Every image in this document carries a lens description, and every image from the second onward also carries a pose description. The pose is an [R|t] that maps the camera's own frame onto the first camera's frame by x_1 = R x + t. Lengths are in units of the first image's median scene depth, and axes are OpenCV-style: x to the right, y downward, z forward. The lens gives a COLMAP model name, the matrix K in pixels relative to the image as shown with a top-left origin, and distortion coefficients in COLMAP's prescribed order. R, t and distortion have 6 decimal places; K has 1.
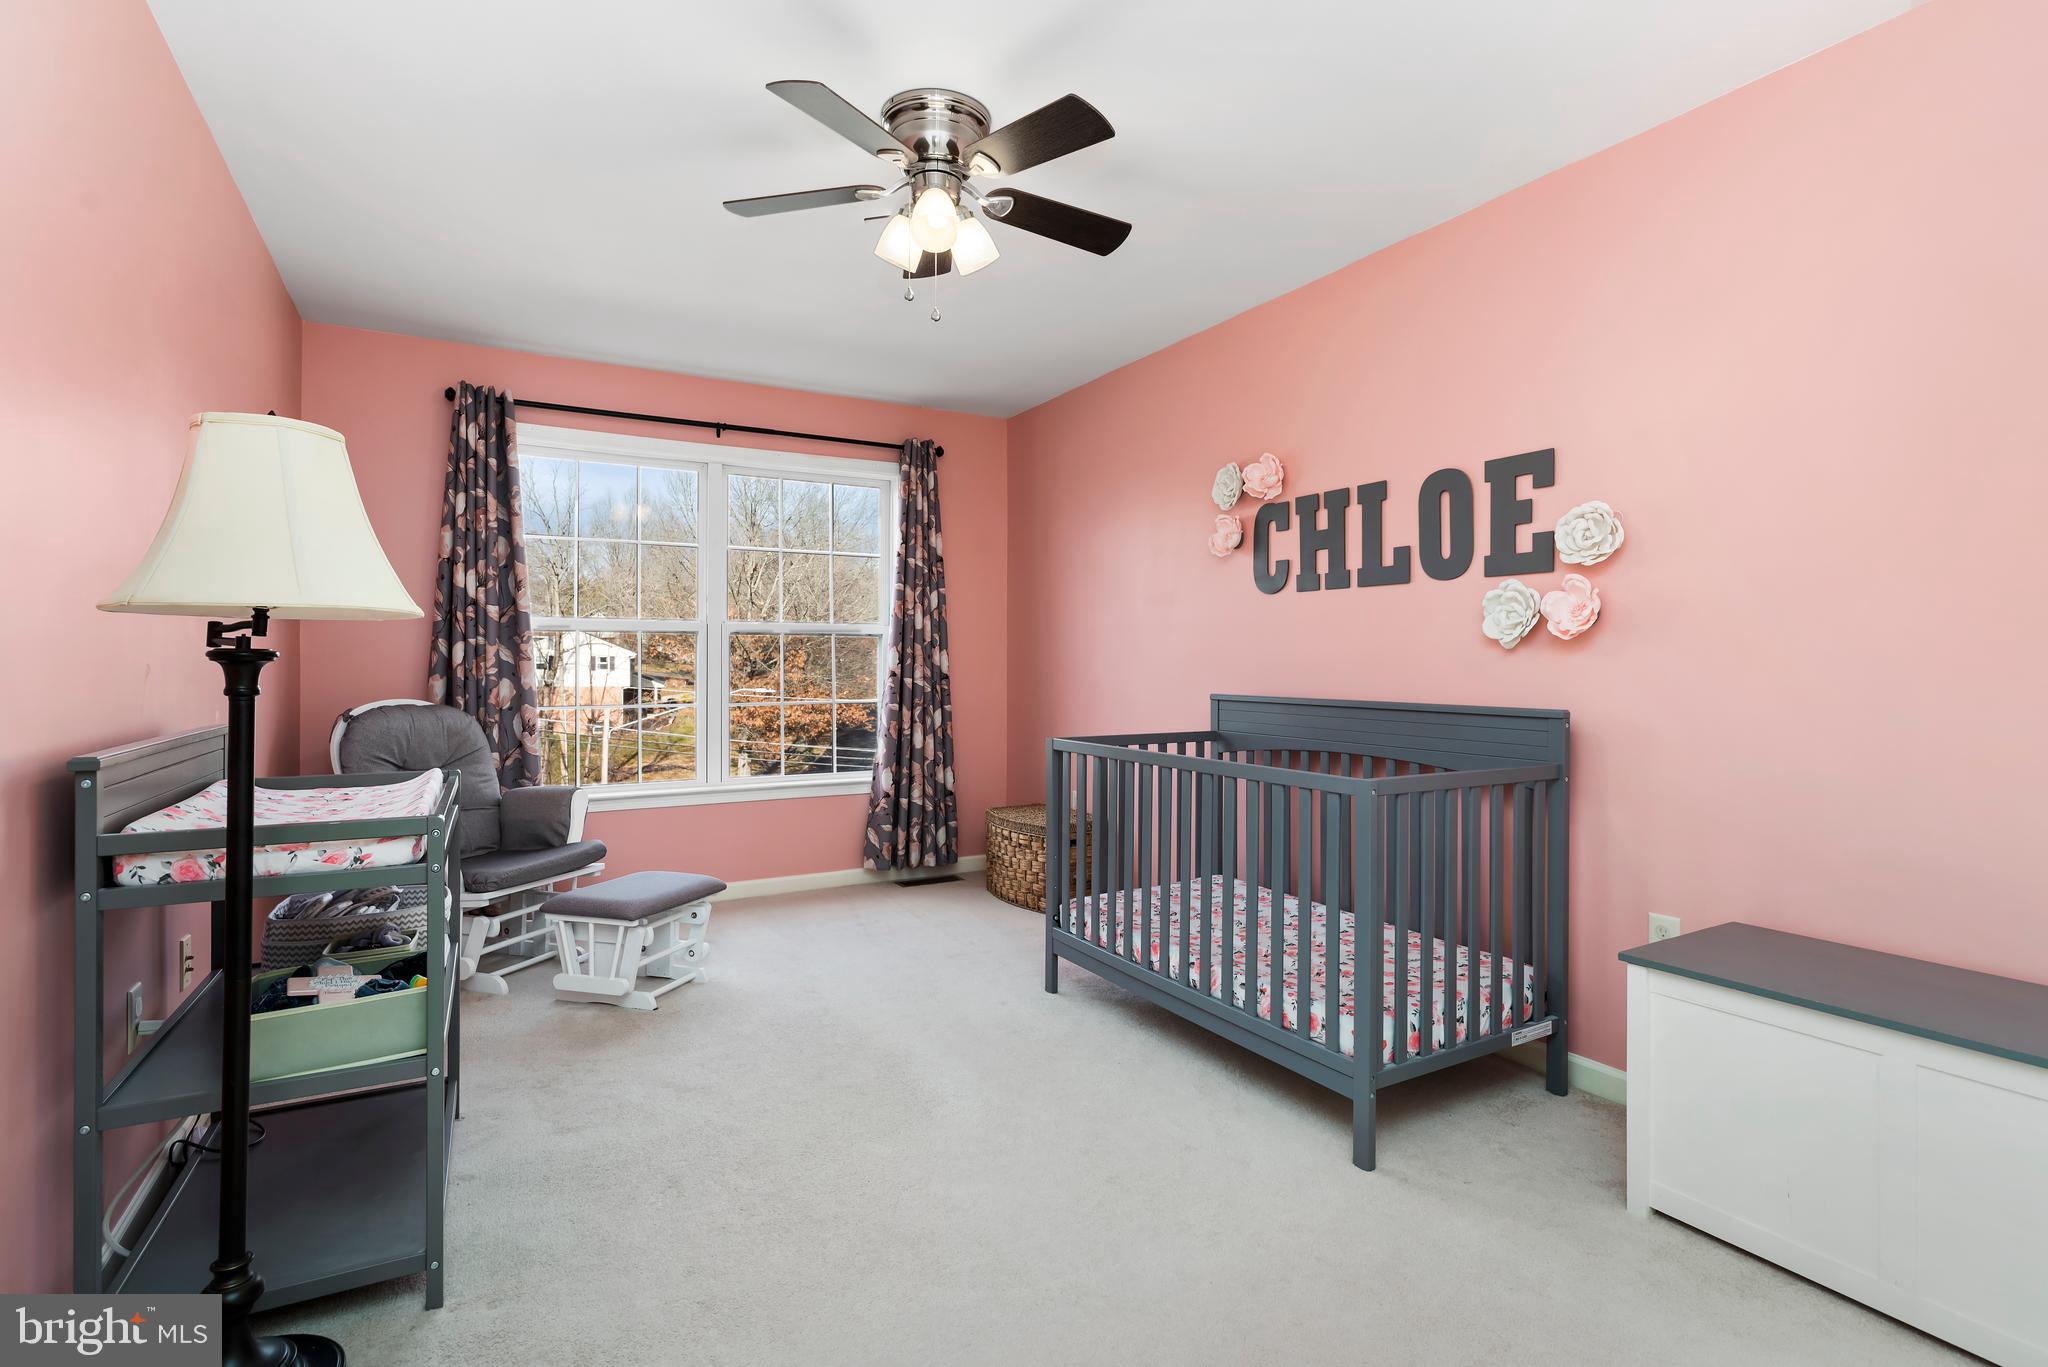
lens RADIAL K [[1013.1, 0, 1034.2], [0, 1013.1, 693.5], [0, 0, 1]] dist [-0.000035, 0.000281]
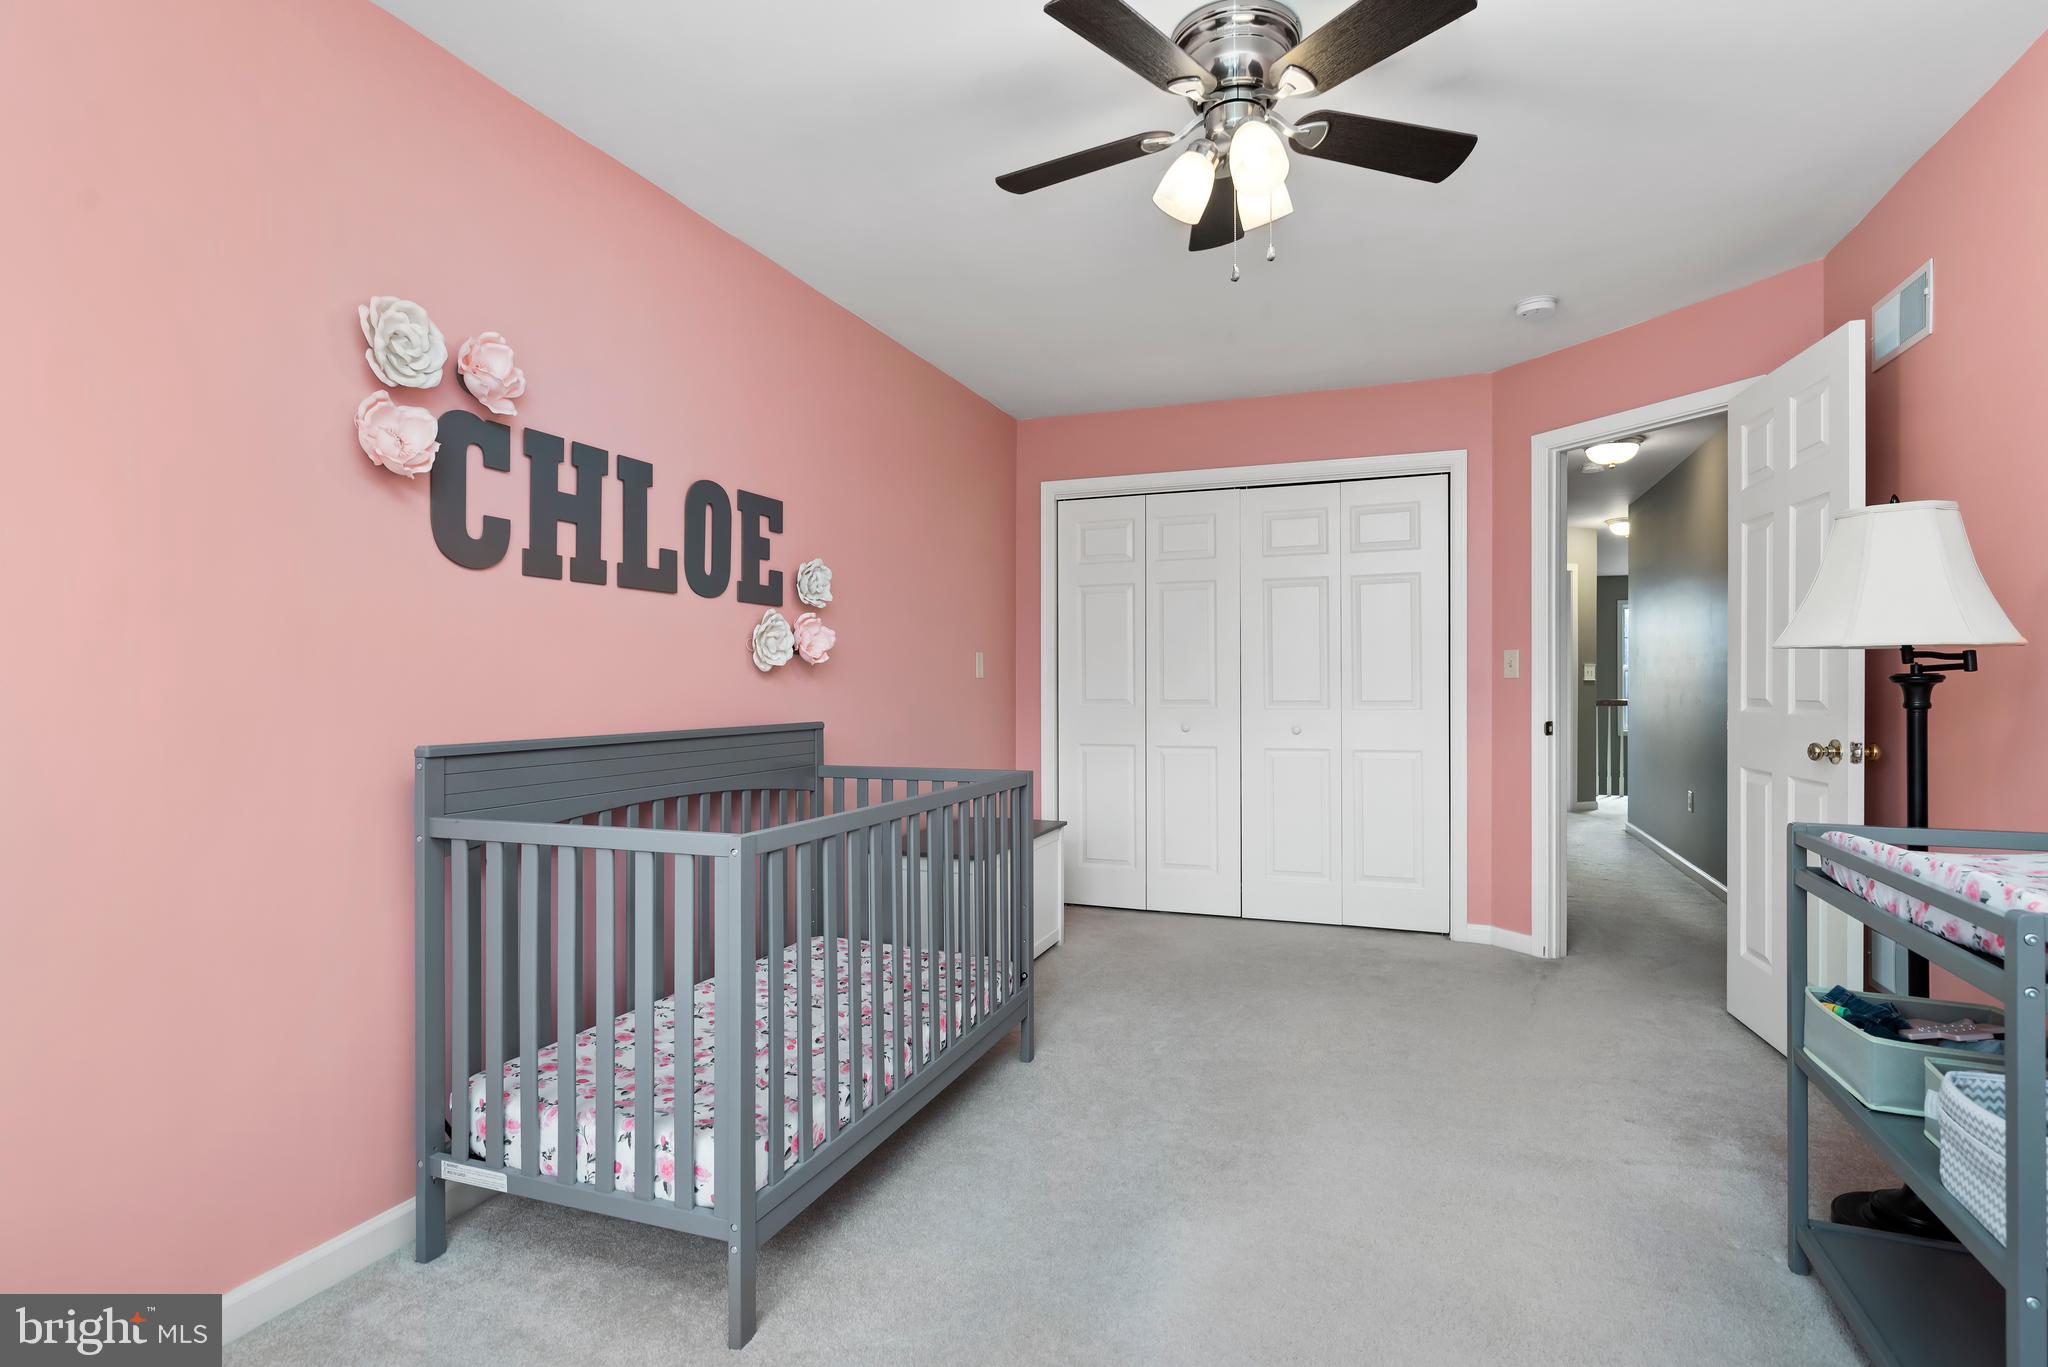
lens RADIAL K [[1013.1, 0, 1034.2], [0, 1013.1, 693.5], [0, 0, 1]] dist [-0.000035, 0.000281]
pose [[-0.644719, -0.009589, 0.764360, -0.497720], [0.023985, 0.999175, 0.032765, -0.044444], [-0.764044, 0.039458, -0.643957, 1.331557]]
